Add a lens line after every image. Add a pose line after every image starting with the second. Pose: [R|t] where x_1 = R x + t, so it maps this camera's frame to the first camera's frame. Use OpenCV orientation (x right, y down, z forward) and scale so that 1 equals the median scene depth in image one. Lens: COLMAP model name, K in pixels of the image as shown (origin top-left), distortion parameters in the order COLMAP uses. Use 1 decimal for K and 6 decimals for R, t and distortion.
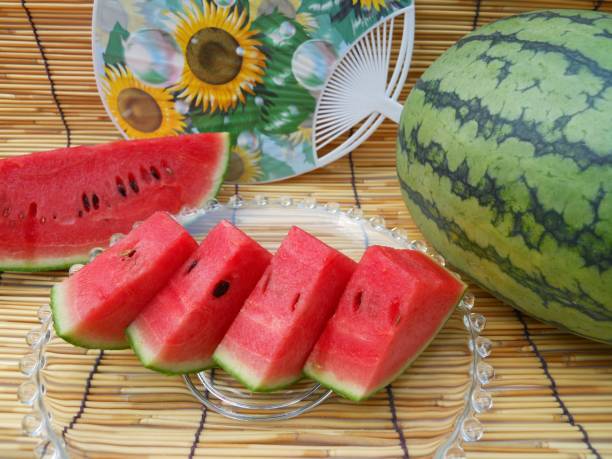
lens RADIAL K [[498.4, 0, 306.0], [0, 498.4, 229.5], [0, 0, 1]] dist [-0.030478, -0.000343]
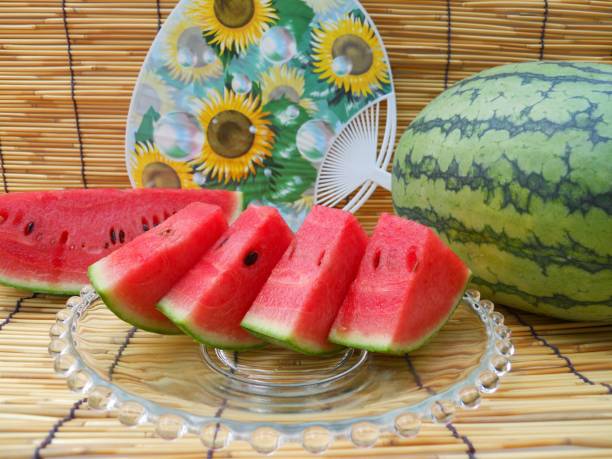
lens RADIAL K [[498.4, 0, 306.0], [0, 498.4, 229.5], [0, 0, 1]] dist [-0.030478, -0.000343]
pose [[0.998687, -0.015438, 0.048844, -0.100354], [0.032428, 0.928662, -0.369508, 0.460198], [-0.039655, 0.370607, 0.927943, -0.037548]]
